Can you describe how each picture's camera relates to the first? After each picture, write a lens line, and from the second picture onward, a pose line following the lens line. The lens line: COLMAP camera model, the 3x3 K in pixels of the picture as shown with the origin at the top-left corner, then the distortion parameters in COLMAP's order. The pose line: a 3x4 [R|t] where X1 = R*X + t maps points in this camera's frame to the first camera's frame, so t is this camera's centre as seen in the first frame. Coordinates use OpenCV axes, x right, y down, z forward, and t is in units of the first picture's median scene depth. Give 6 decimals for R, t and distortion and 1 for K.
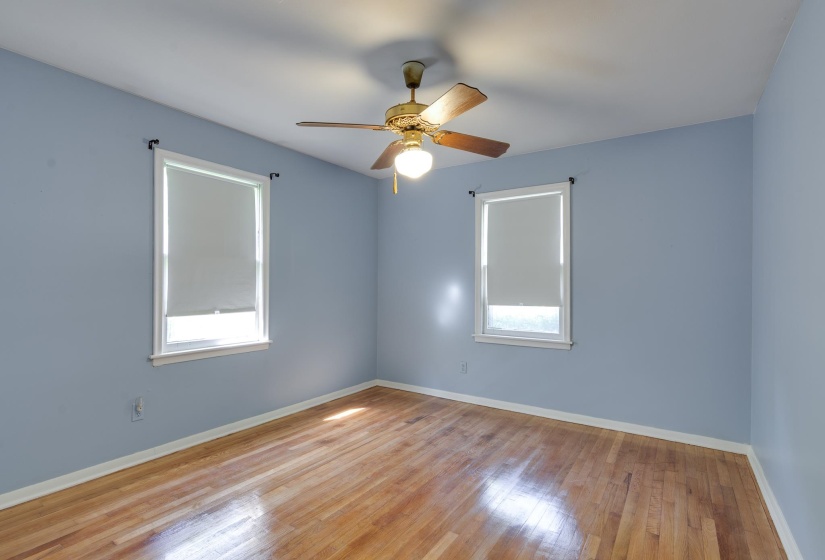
lens RADIAL K [[417.9, 0, 409.2], [0, 417.9, 286.2], [0, 0, 1]] dist [-0.001074, 0.000000]
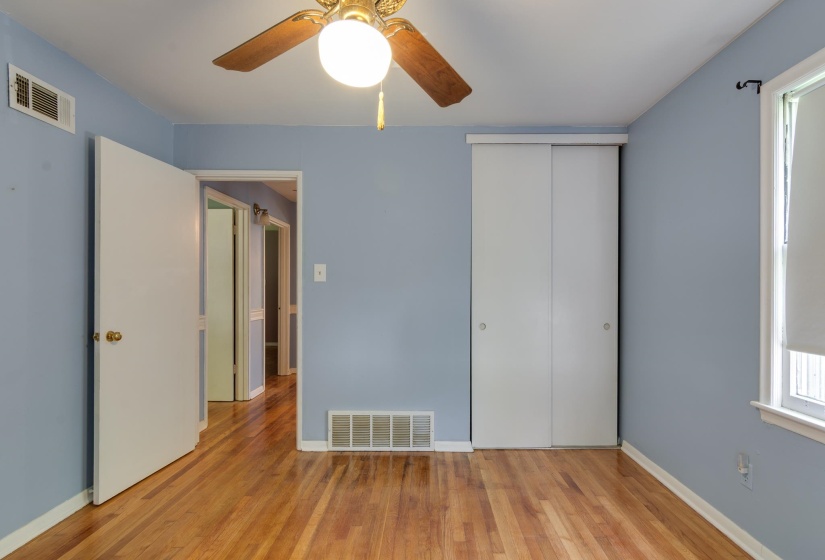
lens RADIAL K [[417.9, 0, 409.2], [0, 417.9, 286.2], [0, 0, 1]] dist [-0.001074, 0.000000]
pose [[-0.854087, -0.009513, -0.520043, 0.239131], [-0.007732, 0.999954, -0.005593, -0.013477], [0.520073, -0.000756, -0.854122, 1.479526]]
